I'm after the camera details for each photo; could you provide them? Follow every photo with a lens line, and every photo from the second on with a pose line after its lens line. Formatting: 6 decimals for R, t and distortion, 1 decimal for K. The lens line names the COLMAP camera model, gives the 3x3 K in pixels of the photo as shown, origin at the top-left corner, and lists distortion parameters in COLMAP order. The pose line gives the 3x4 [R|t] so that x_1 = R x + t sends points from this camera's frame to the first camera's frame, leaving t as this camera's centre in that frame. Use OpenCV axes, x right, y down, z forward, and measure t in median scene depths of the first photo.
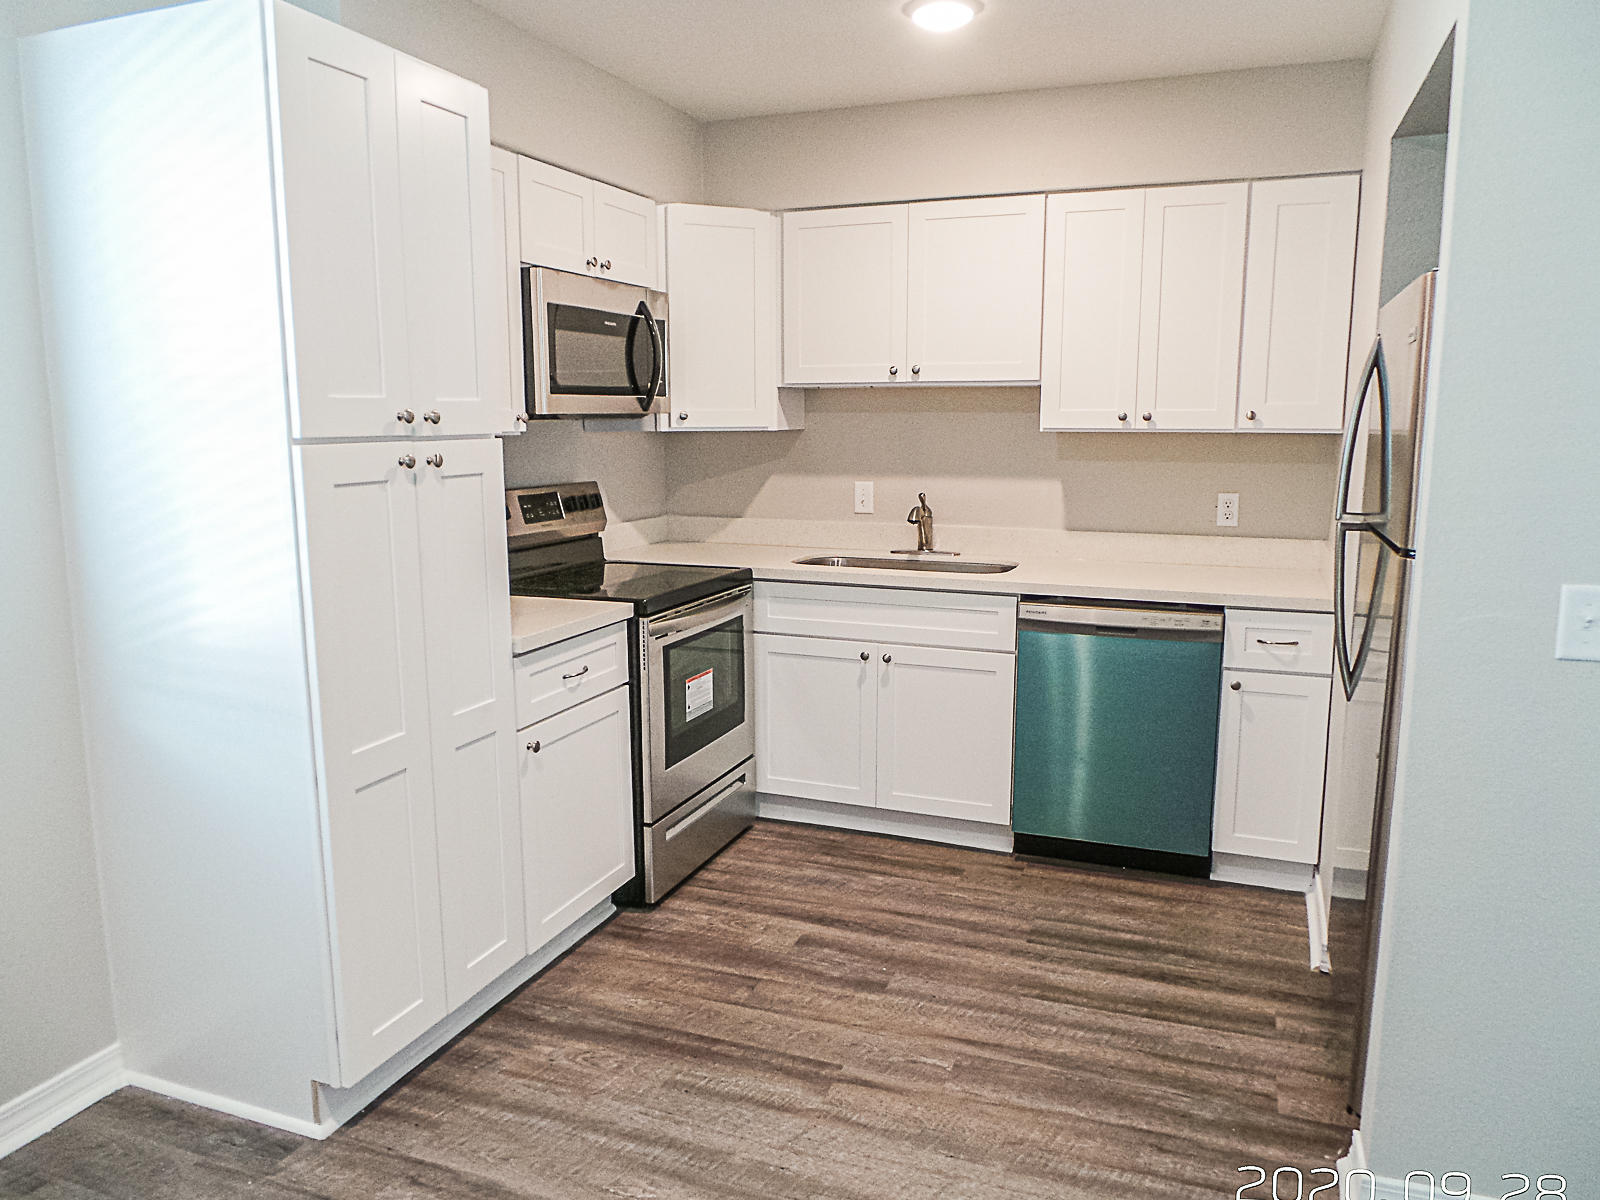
lens RADIAL K [[1154.2, 0, 798.7], [0, 1154.2, 596.6], [0, 0, 1]] dist [-0.008643, -0.002467]
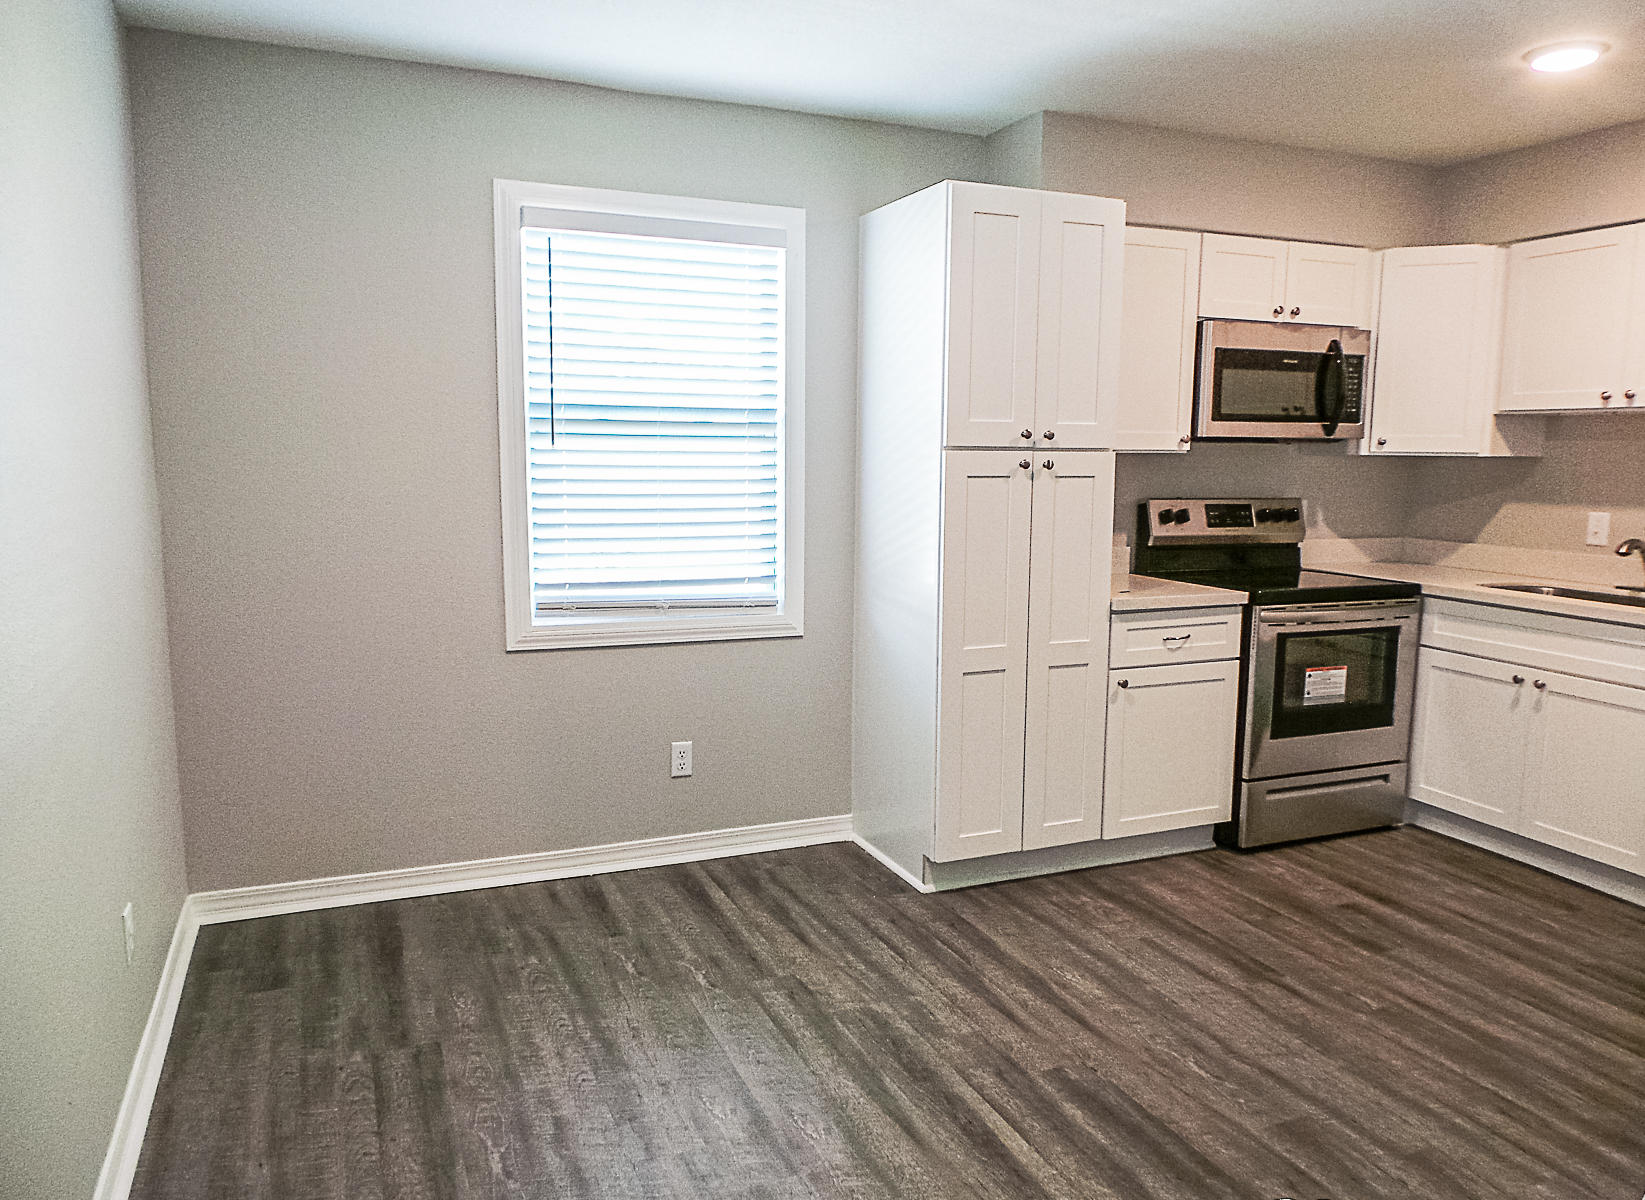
lens RADIAL K [[1158.2, 0, 824.4], [0, 1158.2, 601.7], [0, 0, 1]] dist [0.001247, -0.000609]
pose [[0.699845, 0.104327, -0.706635, 0.390984], [-0.122738, 0.992126, 0.024917, 0.038158], [0.703671, 0.069293, 0.707139, -0.164678]]
